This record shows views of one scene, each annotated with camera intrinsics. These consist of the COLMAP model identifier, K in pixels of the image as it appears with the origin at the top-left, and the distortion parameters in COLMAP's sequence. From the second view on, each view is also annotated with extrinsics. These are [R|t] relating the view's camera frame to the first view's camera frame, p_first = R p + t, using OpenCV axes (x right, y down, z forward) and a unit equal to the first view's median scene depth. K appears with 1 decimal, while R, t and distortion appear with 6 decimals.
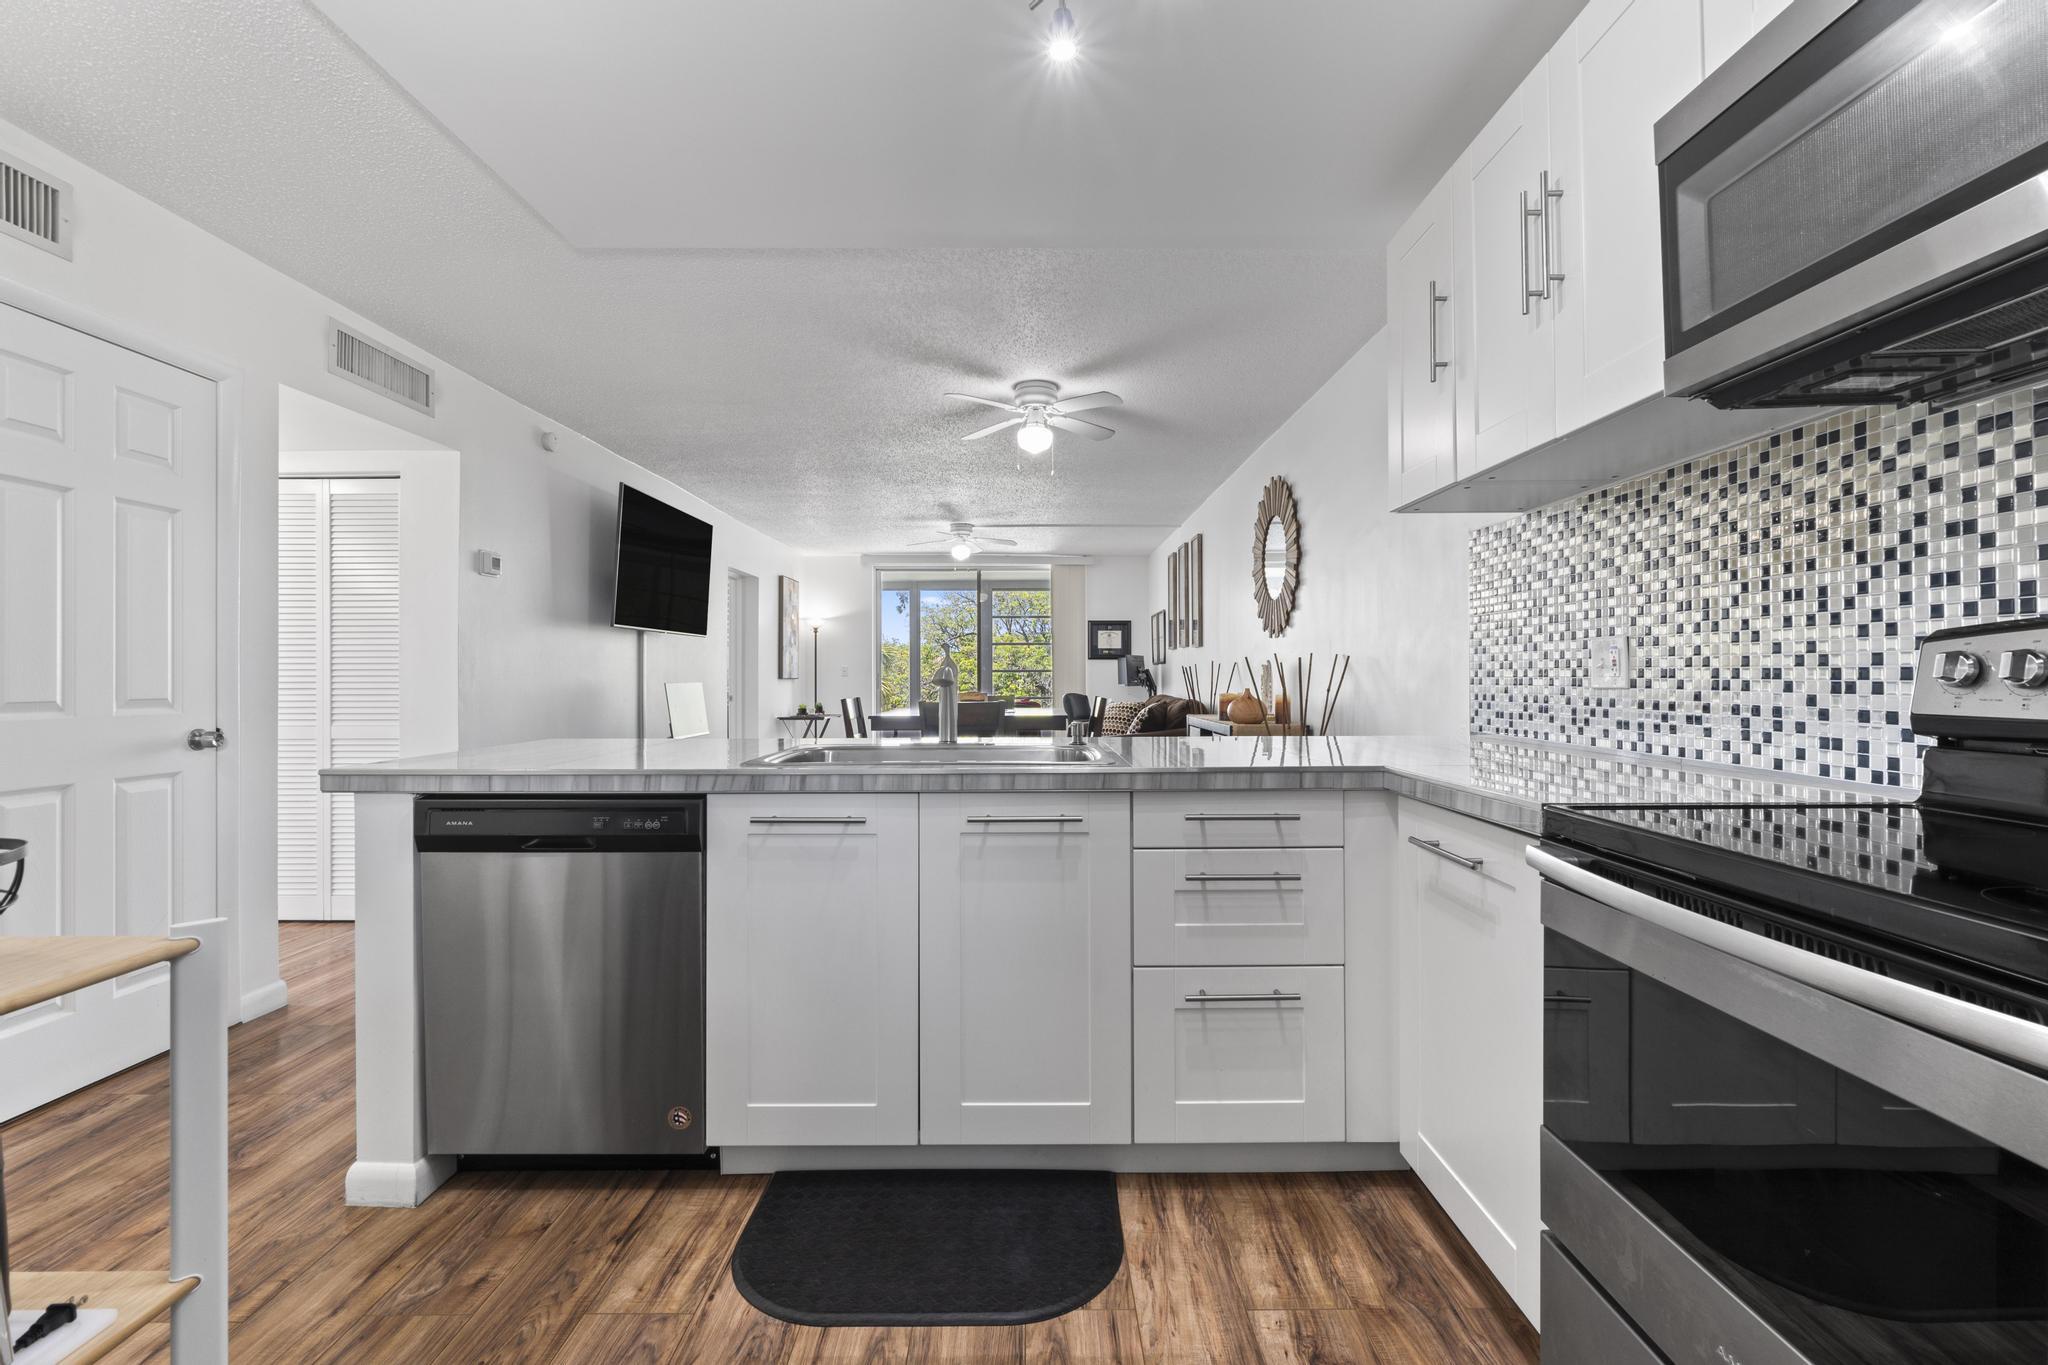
lens RADIAL K [[868.0, 0, 1031.9], [0, 868.0, 675.6], [0, 0, 1]] dist [-0.001309, -0.001128]
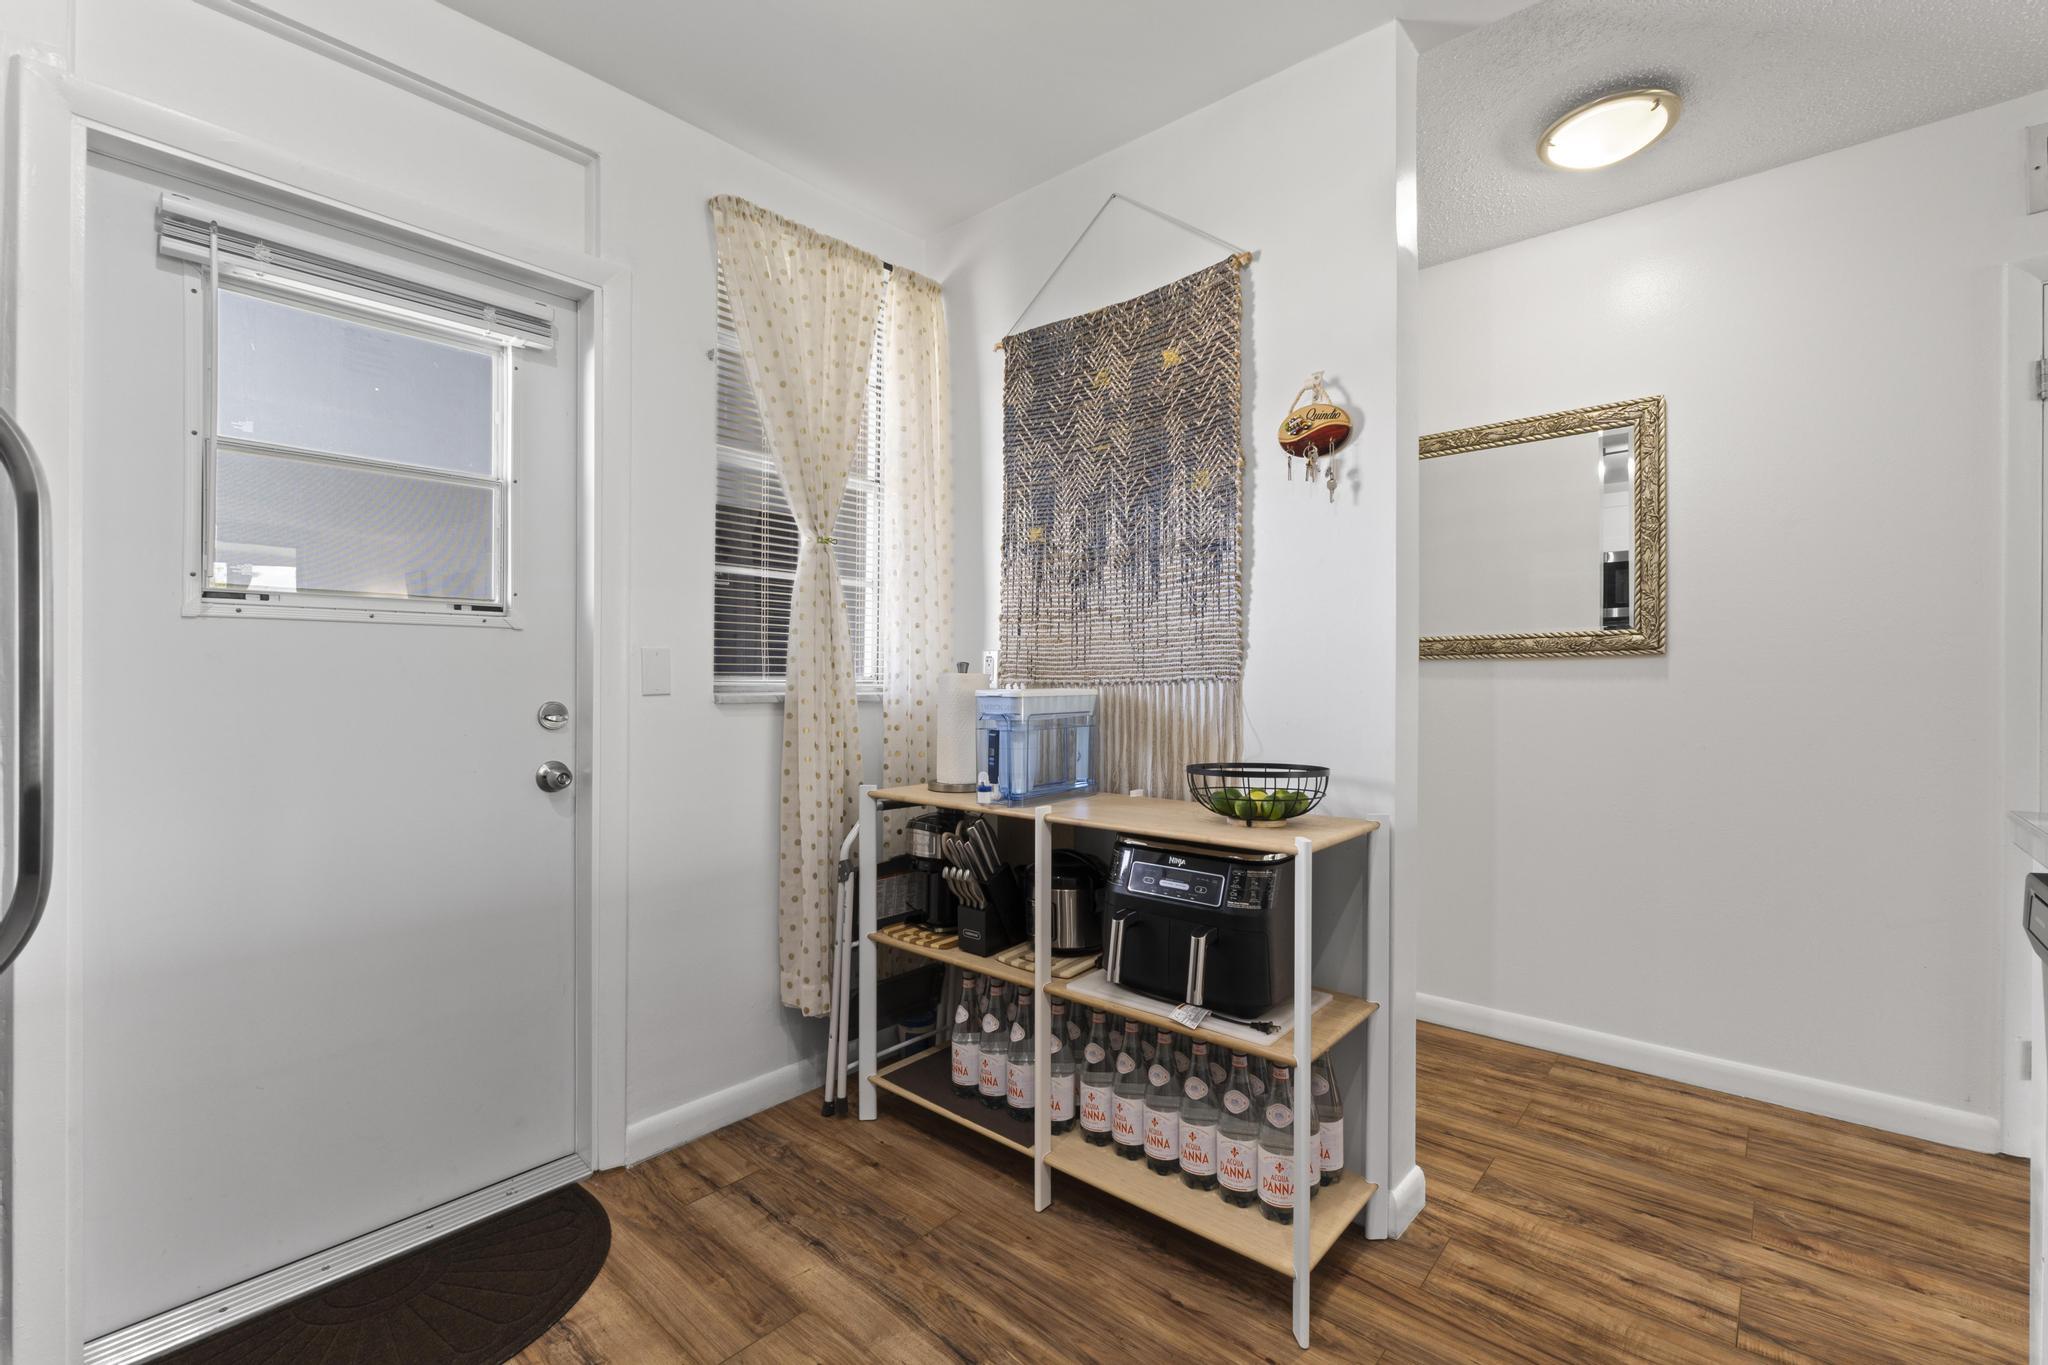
lens RADIAL K [[882.8, 0, 1034.8], [0, 882.8, 680.0], [0, 0, 1]] dist [-0.002989, -0.000195]
pose [[-0.658052, 0.001905, -0.752970, 0.226881], [0.001003, 0.999998, 0.001654, -0.004402], [0.752972, 0.000333, -0.658053, 0.676748]]
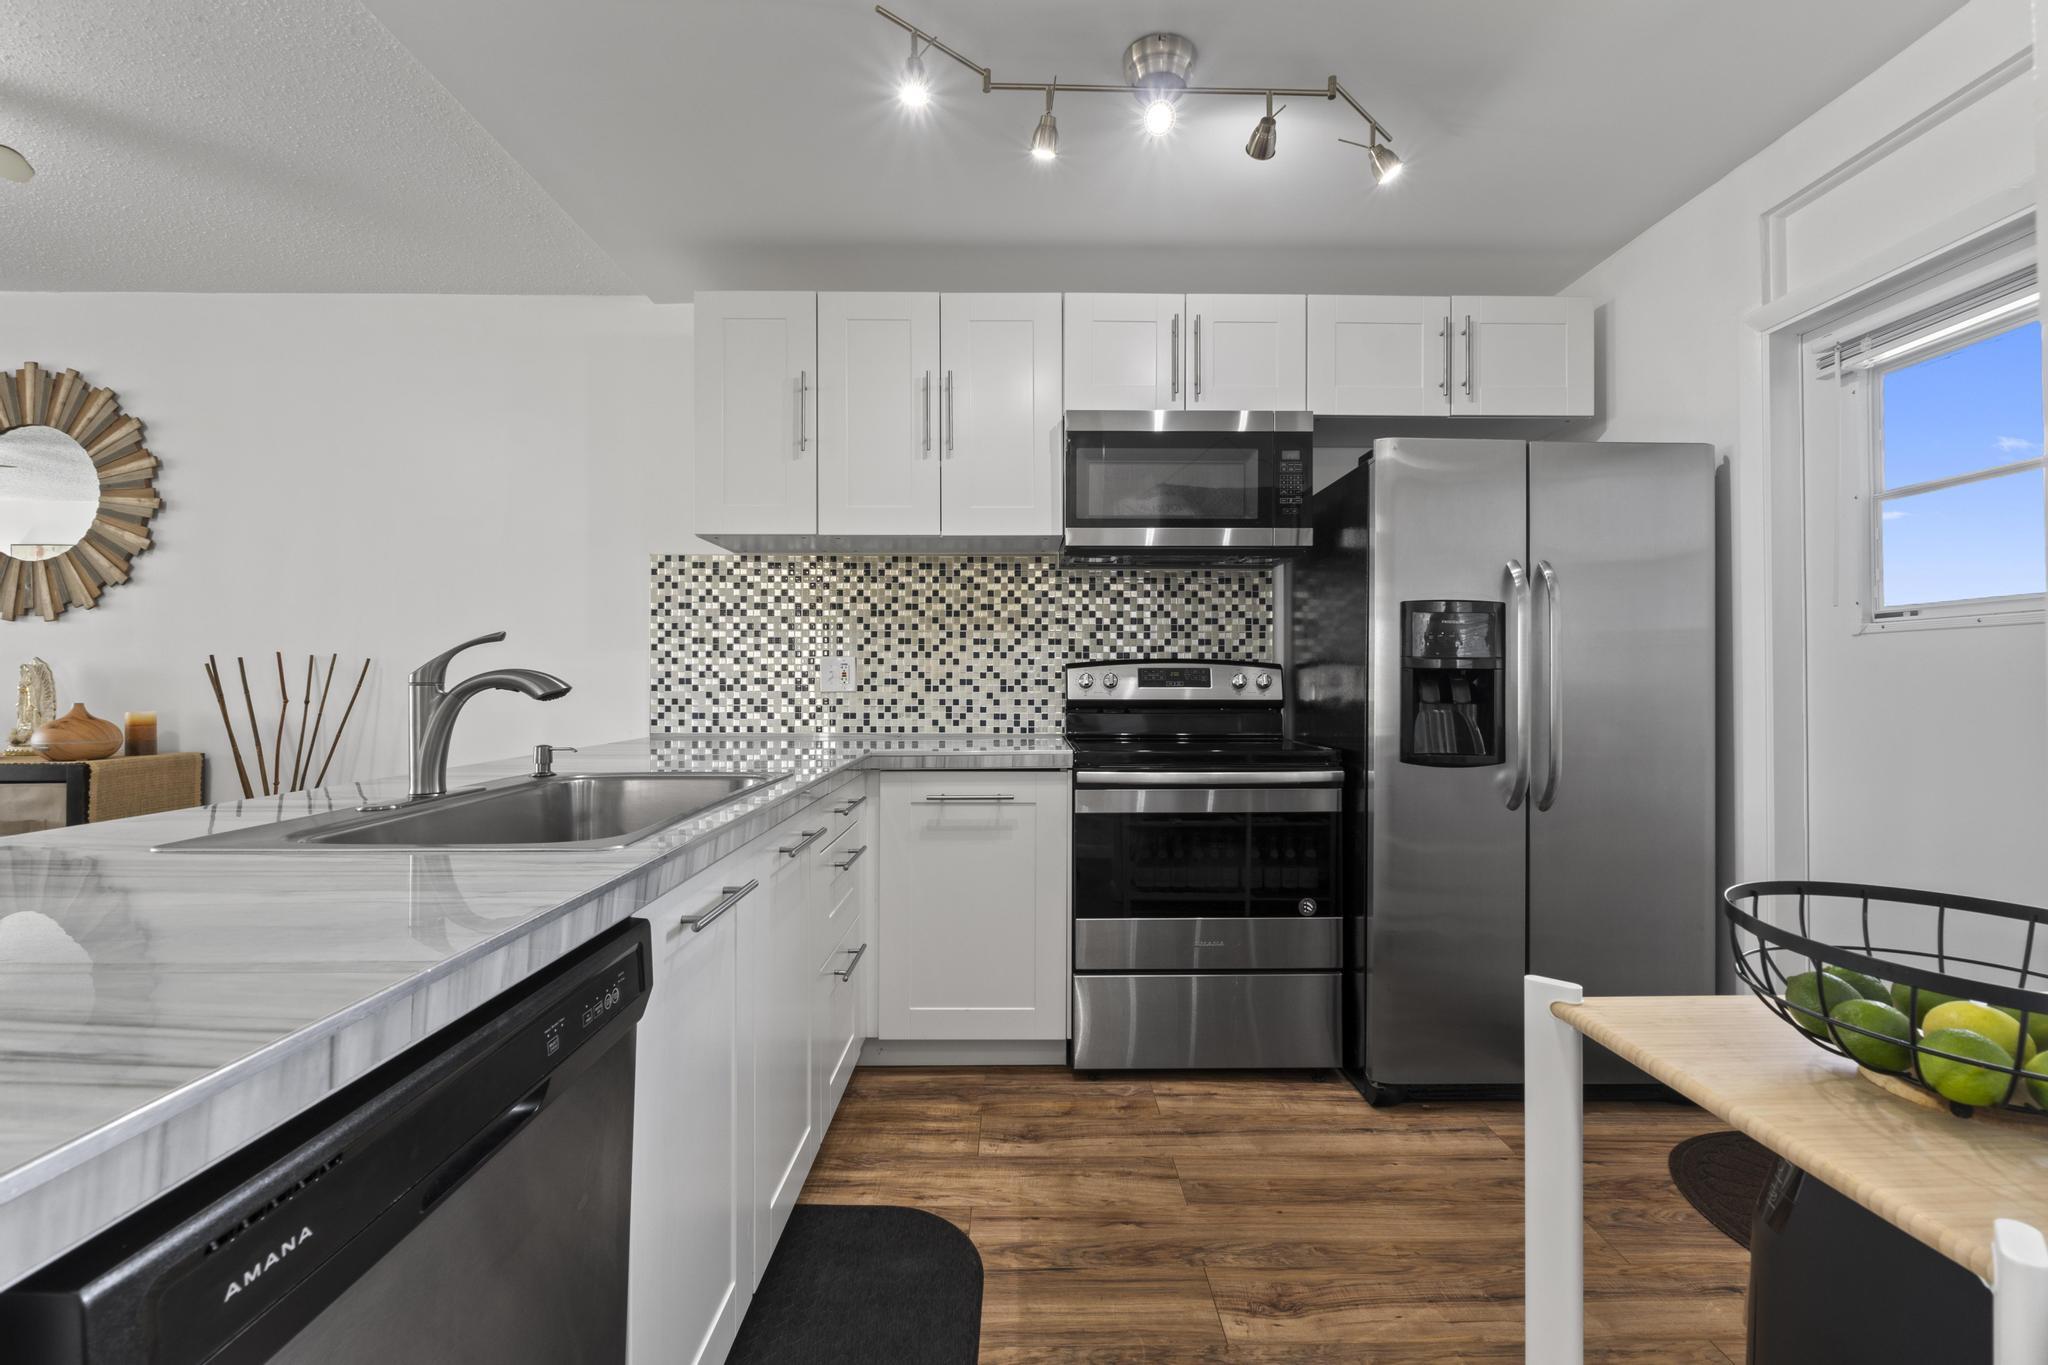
lens RADIAL K [[890.9, 0, 1016.7], [0, 890.9, 675.6], [0, 0, 1]] dist [0.002470, -0.003110]
pose [[-0.011093, 0.007346, 0.999911, -0.751422], [-0.001026, 0.999972, -0.007358, -0.001472], [-0.999938, -0.001107, -0.011085, 0.631090]]
